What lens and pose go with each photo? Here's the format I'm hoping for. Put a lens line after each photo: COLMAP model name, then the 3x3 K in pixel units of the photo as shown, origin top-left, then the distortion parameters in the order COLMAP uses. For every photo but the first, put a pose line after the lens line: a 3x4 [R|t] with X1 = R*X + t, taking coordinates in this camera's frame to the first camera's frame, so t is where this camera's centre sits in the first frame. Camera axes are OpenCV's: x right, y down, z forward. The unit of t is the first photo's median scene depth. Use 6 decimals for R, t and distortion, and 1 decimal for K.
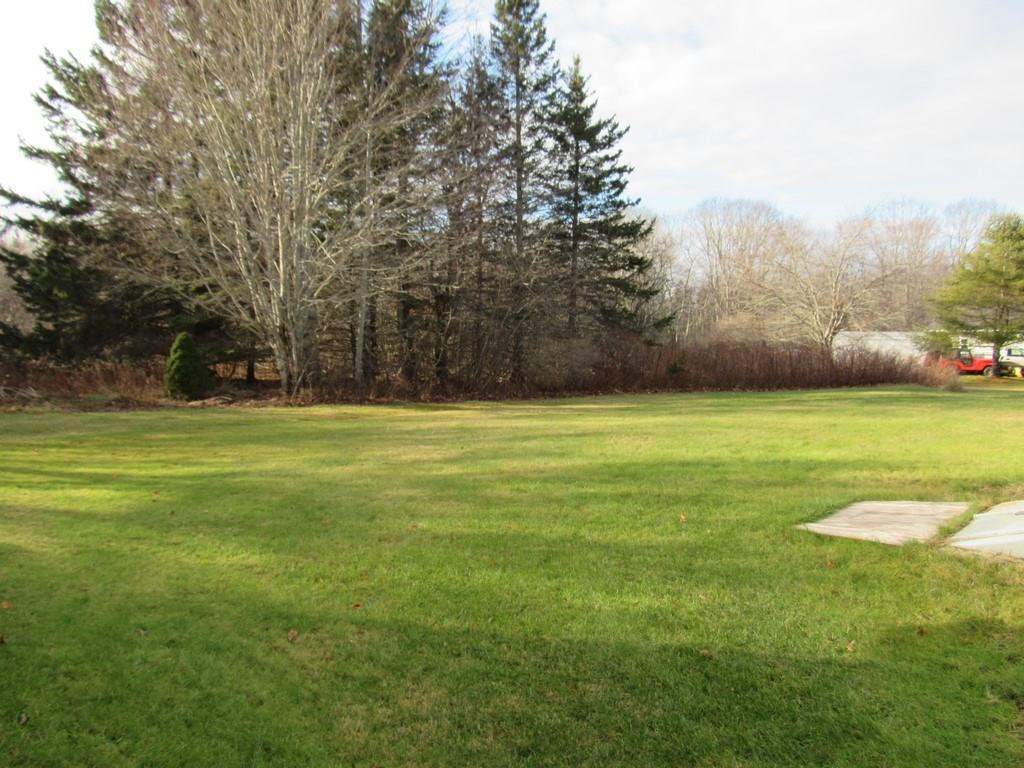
lens RADIAL K [[730.4, 0, 511.0], [0, 730.4, 385.5], [0, 0, 1]] dist [-0.025338, -0.000213]
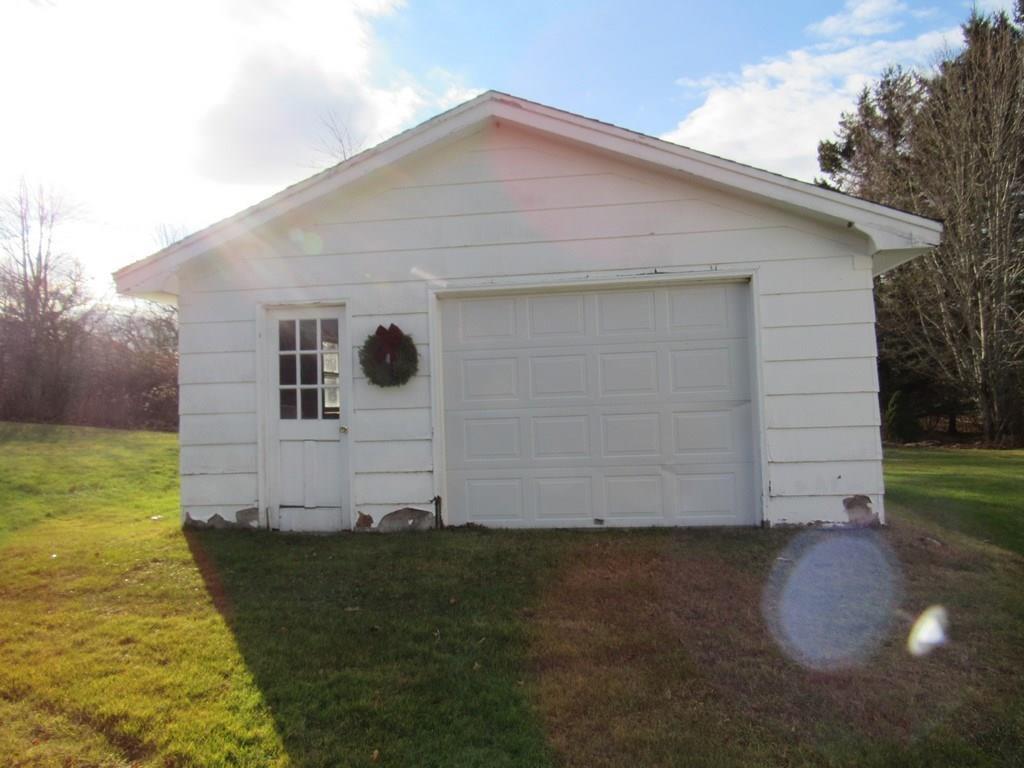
lens RADIAL K [[730.4, 0, 509.7], [0, 730.4, 385.7], [0, 0, 1]] dist [-0.025338, -0.000213]
pose [[0.635865, -0.035601, -0.770979, 0.111103], [-0.027406, 0.997264, -0.068652, 0.026728], [0.771313, 0.064783, 0.633150, -0.372625]]
